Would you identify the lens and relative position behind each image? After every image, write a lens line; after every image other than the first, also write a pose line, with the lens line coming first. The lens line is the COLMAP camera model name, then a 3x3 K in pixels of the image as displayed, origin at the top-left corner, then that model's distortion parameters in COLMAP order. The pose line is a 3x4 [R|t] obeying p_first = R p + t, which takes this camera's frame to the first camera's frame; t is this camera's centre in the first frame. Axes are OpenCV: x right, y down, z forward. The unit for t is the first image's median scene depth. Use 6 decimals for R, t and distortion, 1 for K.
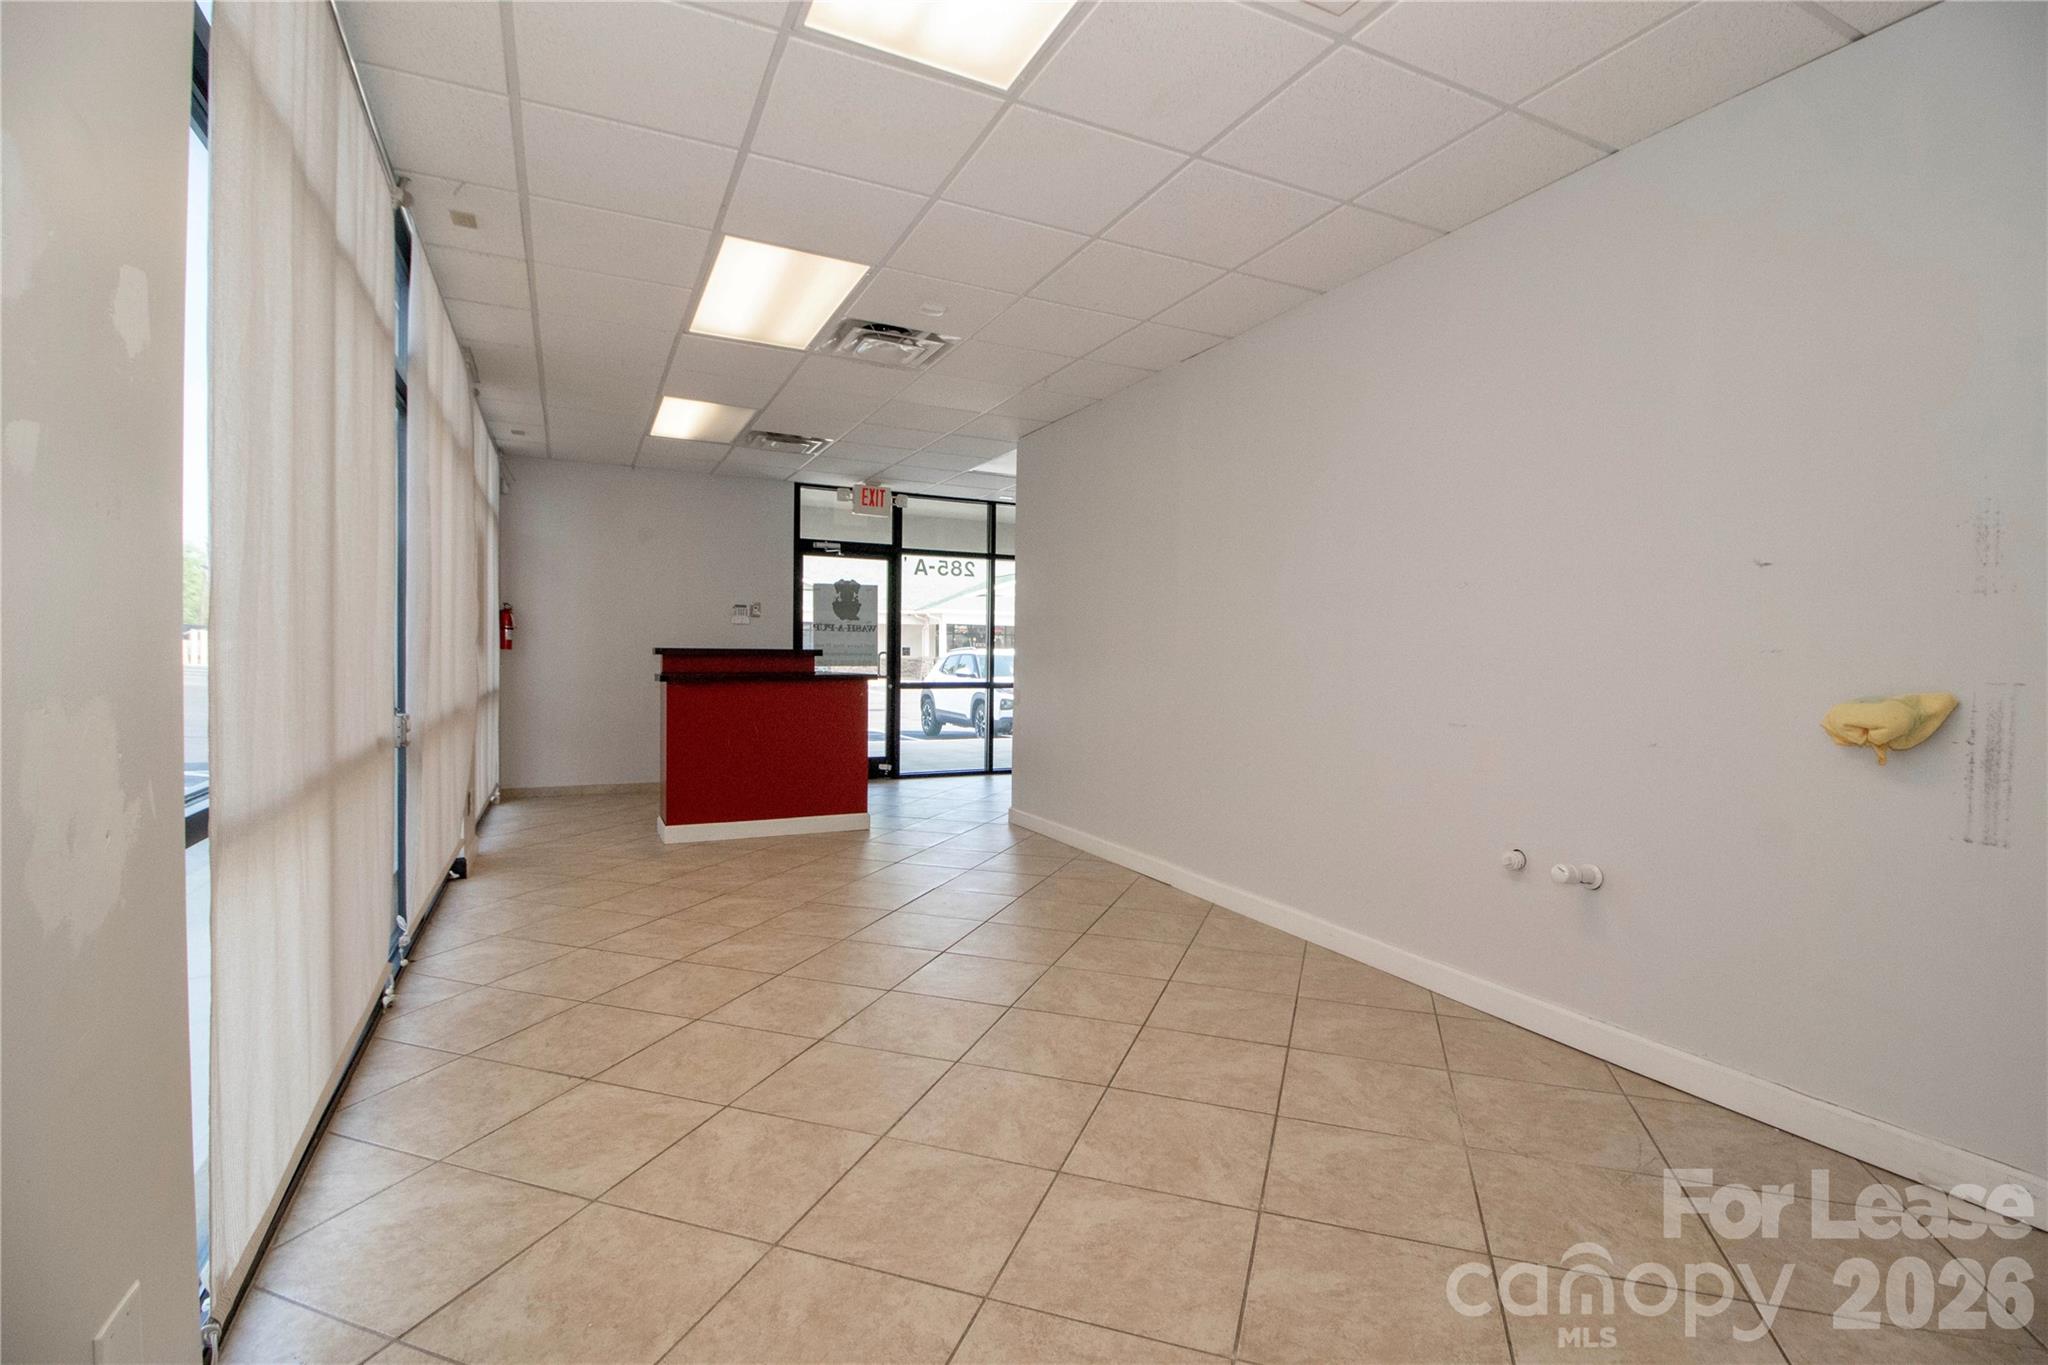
lens RADIAL K [[931.8, 0, 1036.0], [0, 931.8, 677.3], [0, 0, 1]] dist [-0.009634, -0.000366]
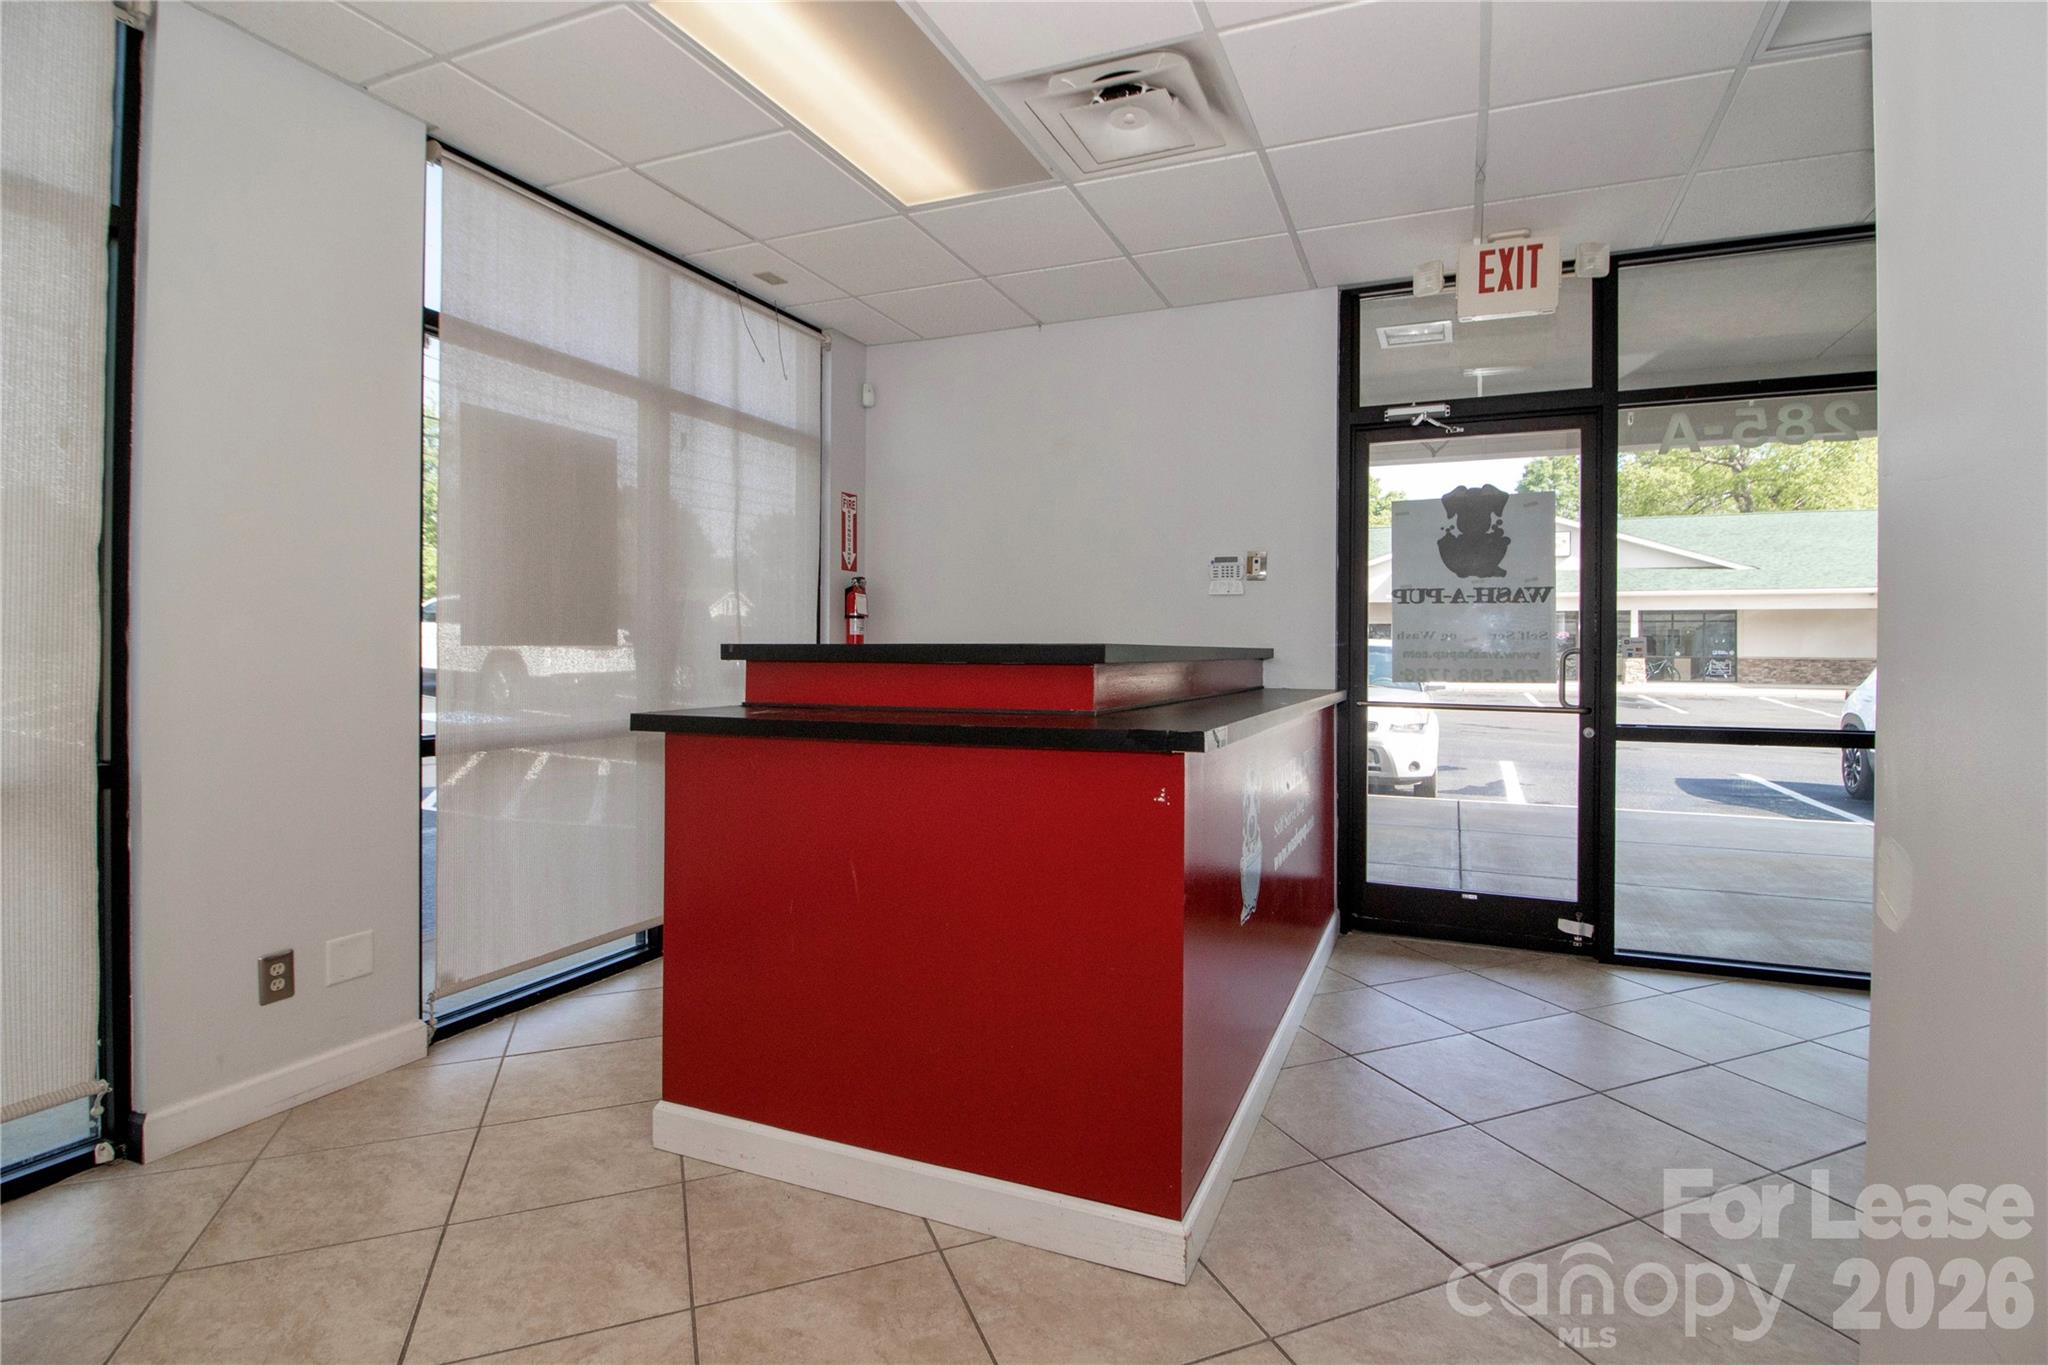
lens RADIAL K [[936.9, 0, 989.7], [0, 936.9, 653.1], [0, 0, 1]] dist [-0.044798, 0.000058]
pose [[0.626415, -0.011141, -0.779410, -0.007355], [-0.012102, 0.999638, -0.024016, -0.013280], [0.779396, 0.024476, 0.626053, 0.578141]]
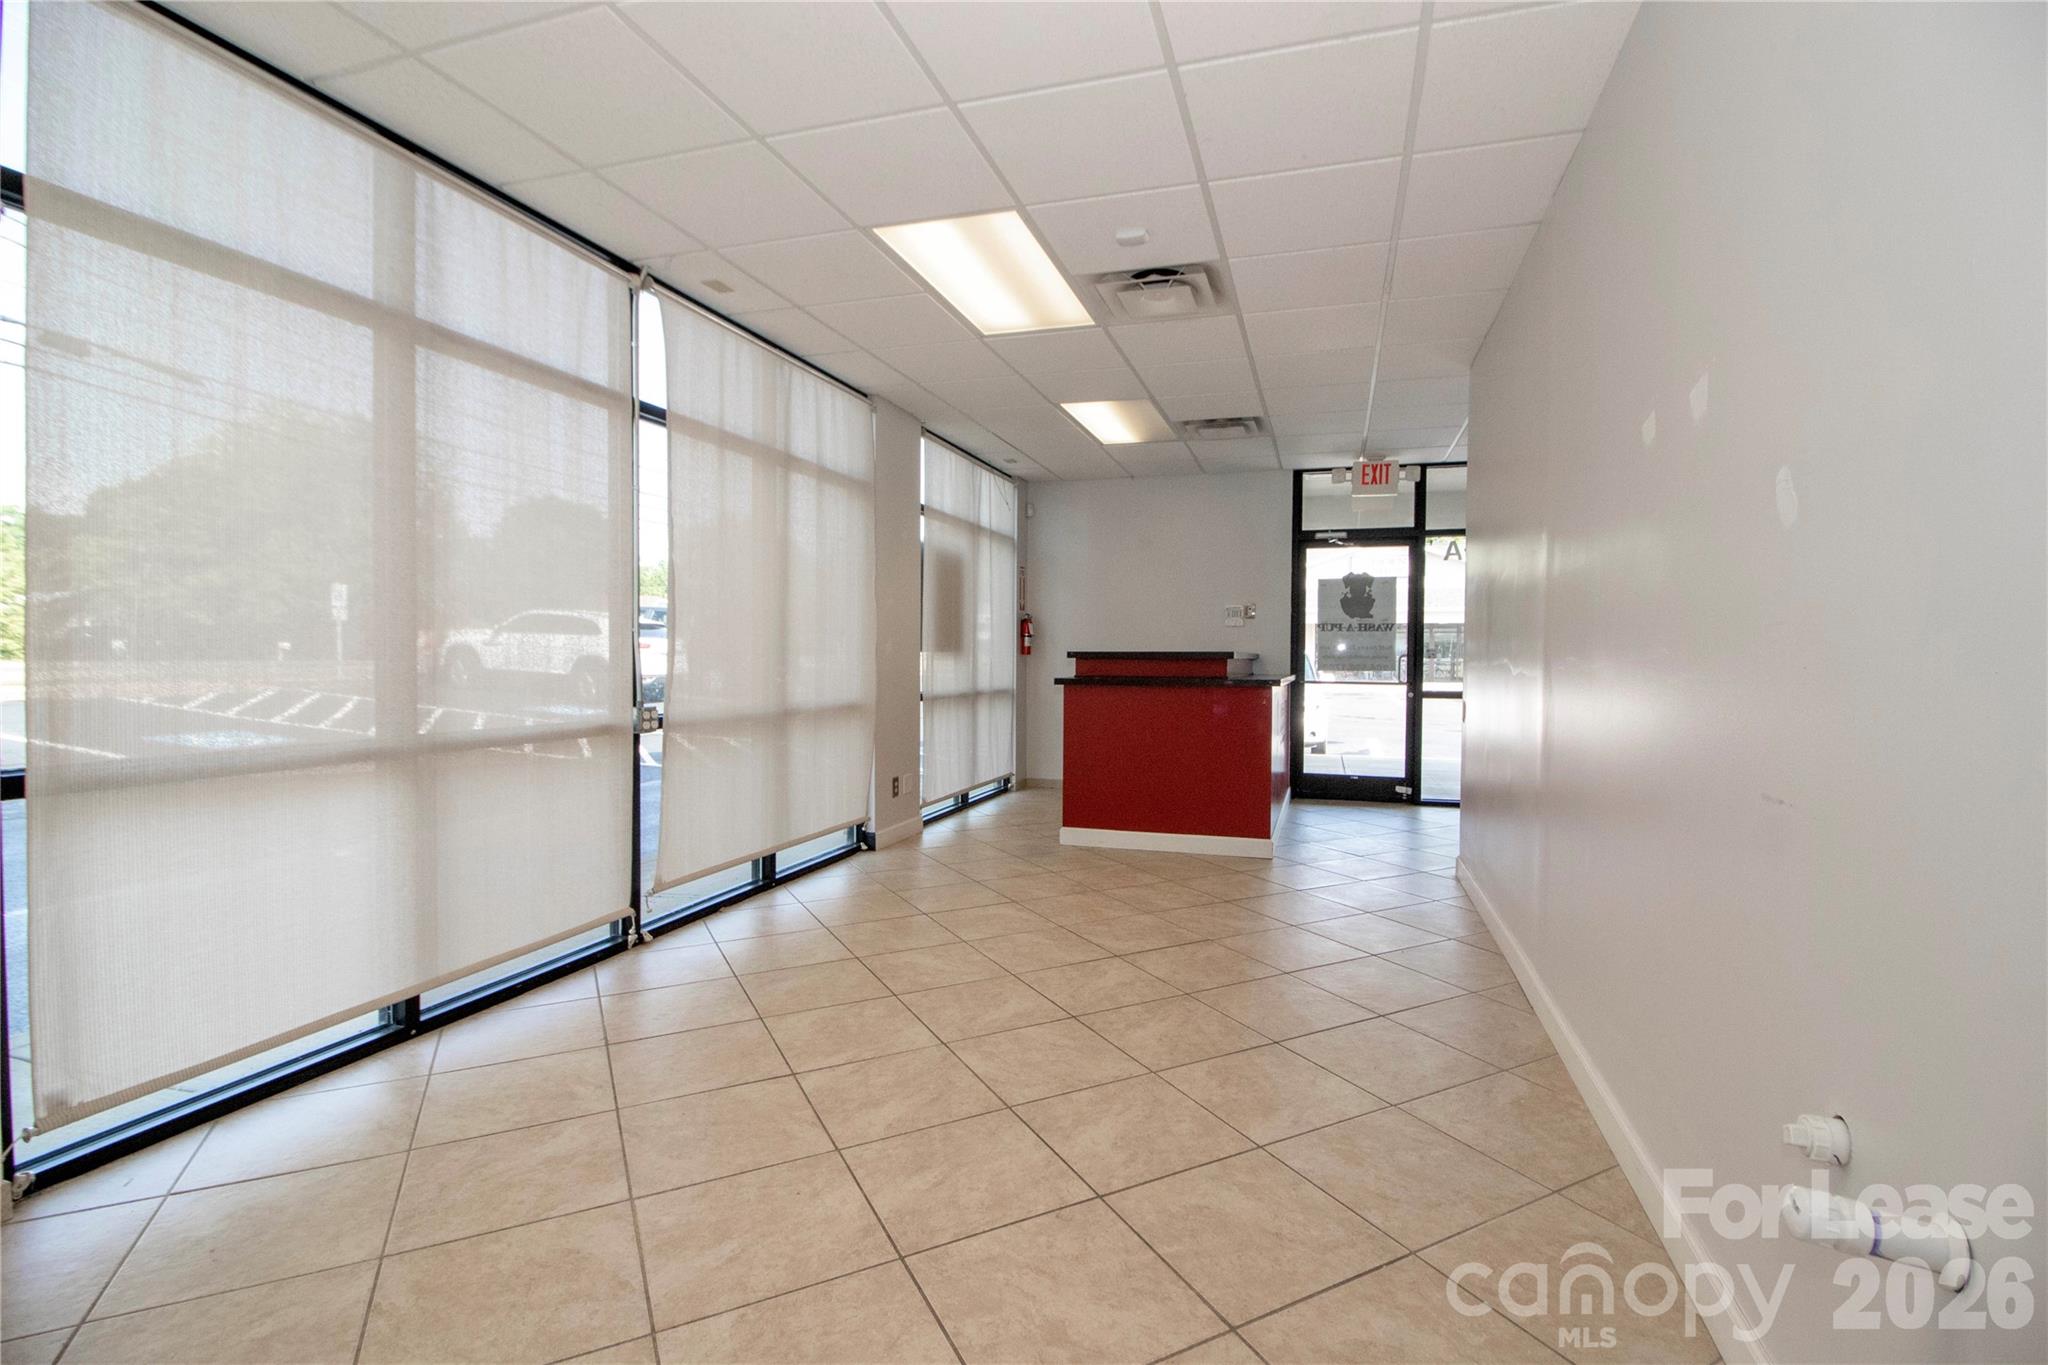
lens RADIAL K [[931.8, 0, 1036.0], [0, 931.8, 677.3], [0, 0, 1]] dist [-0.009634, -0.000366]
pose [[0.727213, 0.006421, -0.686382, 0.187449], [-0.010940, 0.999938, -0.002236, -0.000576], [0.686325, 0.009135, 0.727238, 0.163059]]
